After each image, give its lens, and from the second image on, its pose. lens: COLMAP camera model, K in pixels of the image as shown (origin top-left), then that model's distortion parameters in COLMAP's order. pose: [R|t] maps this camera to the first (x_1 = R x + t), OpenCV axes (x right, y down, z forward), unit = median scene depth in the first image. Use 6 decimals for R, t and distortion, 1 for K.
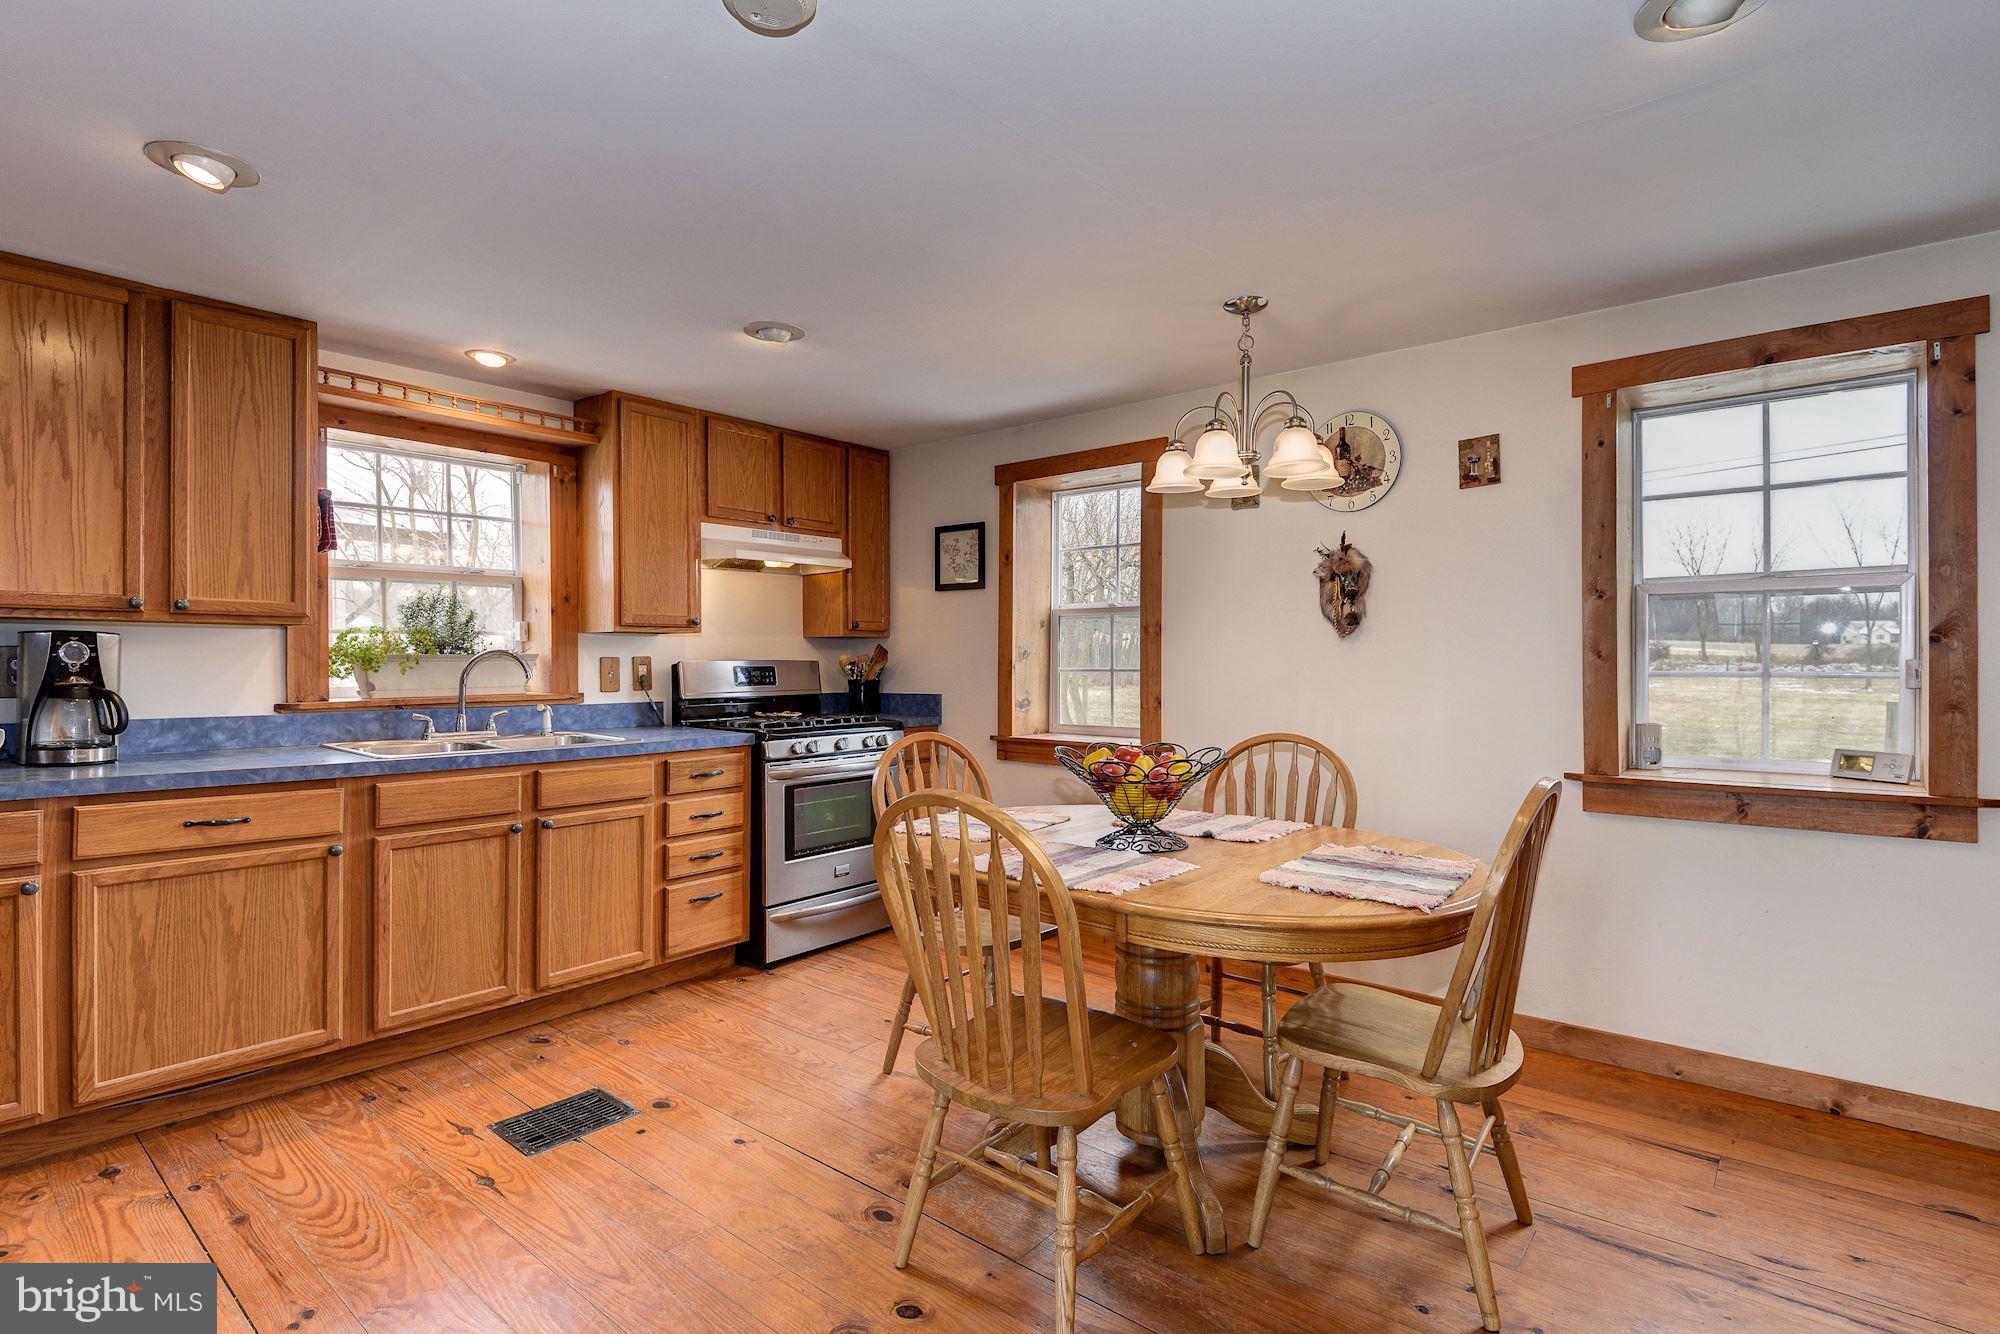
lens RADIAL K [[965.2, 0, 1008.5], [0, 965.2, 667.9], [0, 0, 1]] dist [0.000825, -0.006031]
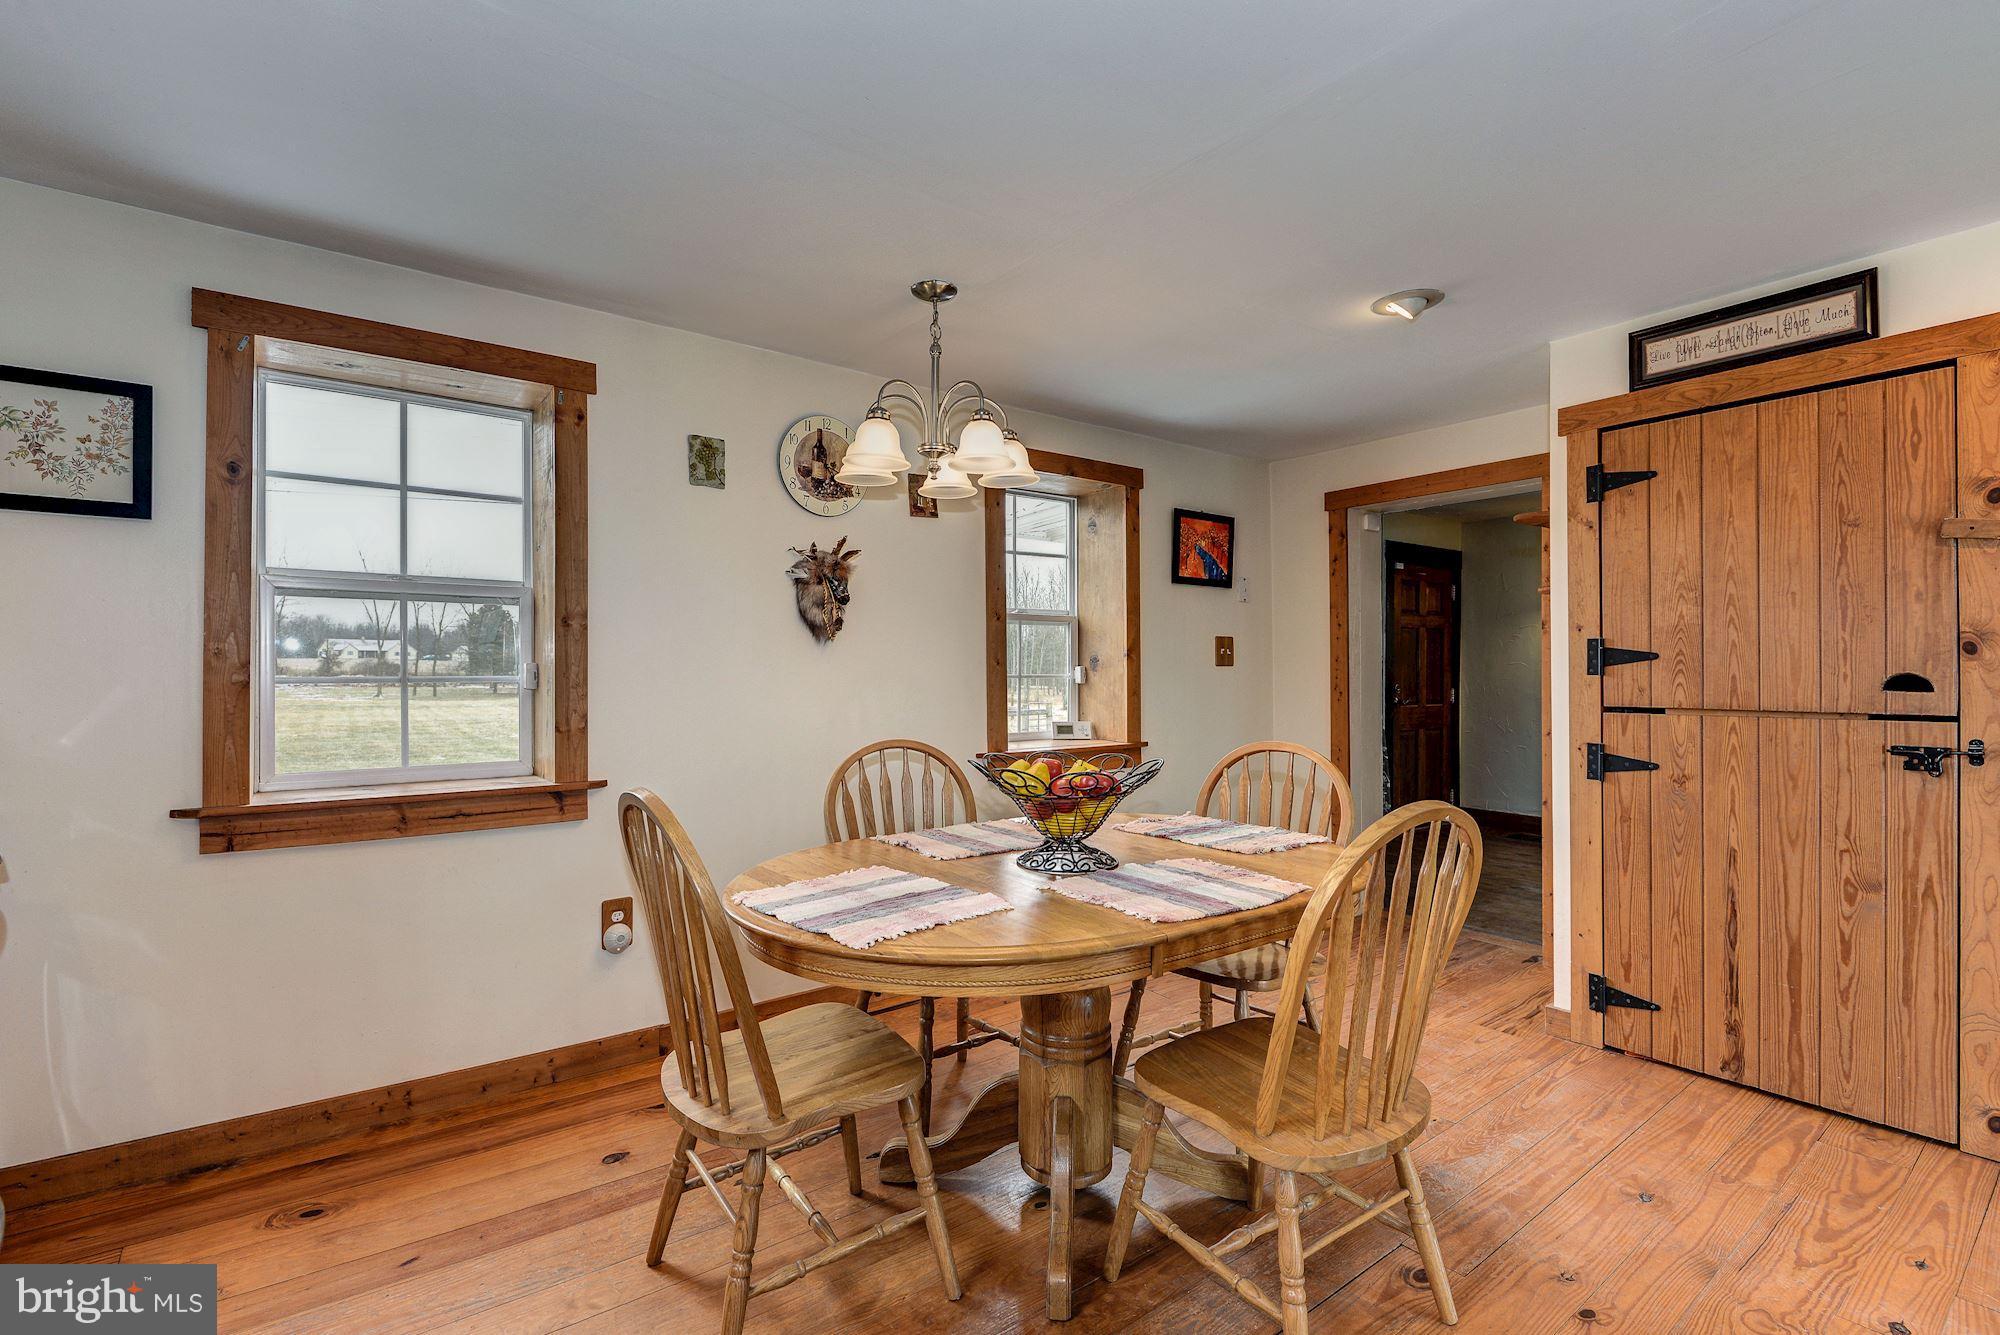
lens RADIAL K [[1094.4, 0, 1083.7], [0, 1094.4, 655.5], [0, 0, 1]] dist [-0.007667, -0.002935]
pose [[0.095764, 0.011634, 0.995336, -0.696676], [0.003693, 0.999921, -0.012043, -0.003909], [-0.995397, 0.004829, 0.095713, 0.596729]]
